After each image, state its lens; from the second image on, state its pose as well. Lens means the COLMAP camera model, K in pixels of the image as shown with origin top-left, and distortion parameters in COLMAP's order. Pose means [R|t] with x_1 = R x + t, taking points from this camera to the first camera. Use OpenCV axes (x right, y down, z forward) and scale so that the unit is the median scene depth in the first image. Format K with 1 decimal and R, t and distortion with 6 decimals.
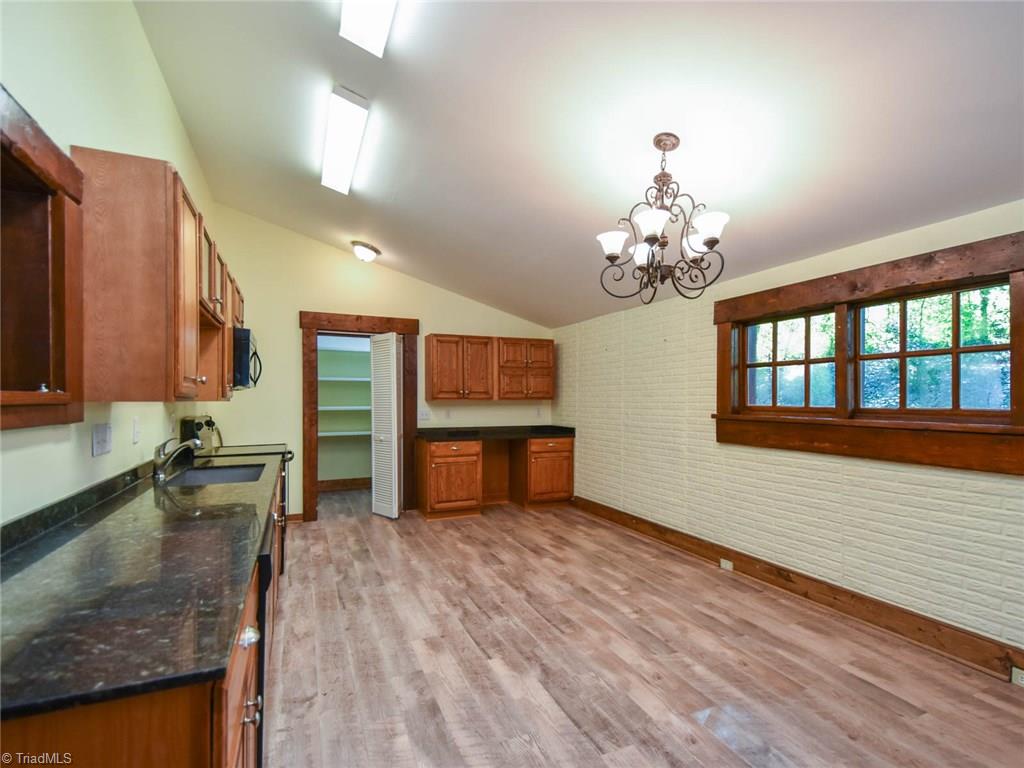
lens RADIAL K [[497.3, 0, 514.5], [0, 497.3, 402.8], [0, 0, 1]] dist [0.033533, -0.007857]
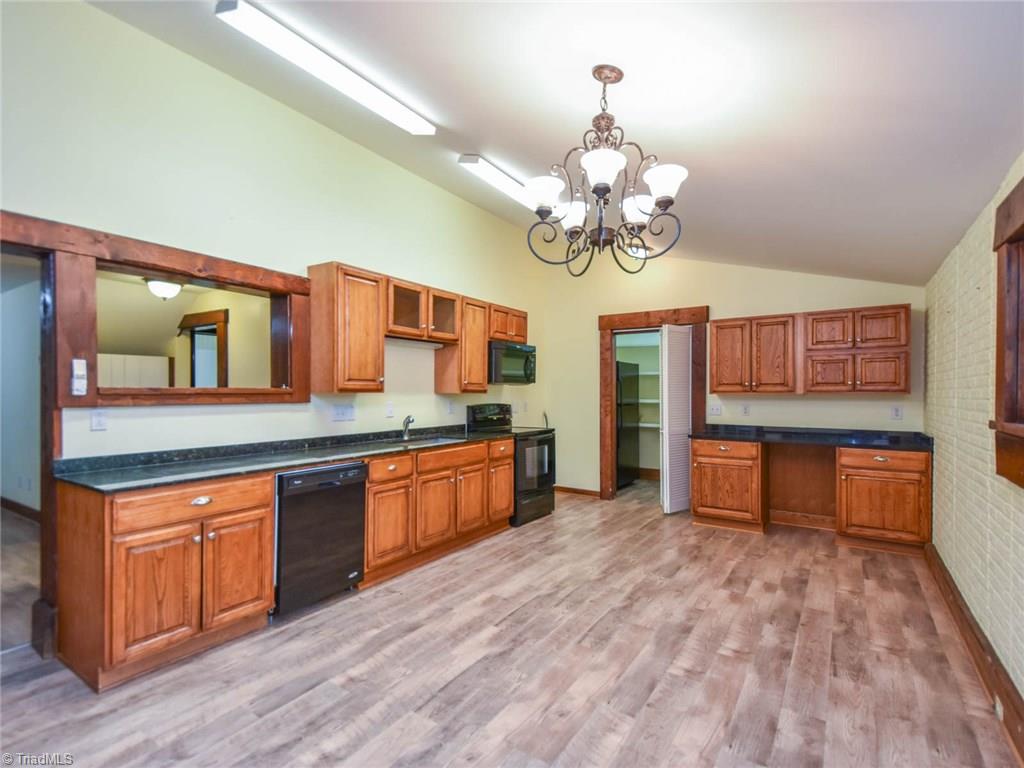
lens RADIAL K [[497.3, 0, 497.8], [0, 497.3, 392.4], [0, 0, 1]] dist [0.033533, -0.007857]
pose [[0.532621, 0.001636, -0.846353, 0.598523], [-0.009331, 0.999949, -0.003939, 0.000011], [0.846303, 0.009995, 0.532609, 0.278120]]
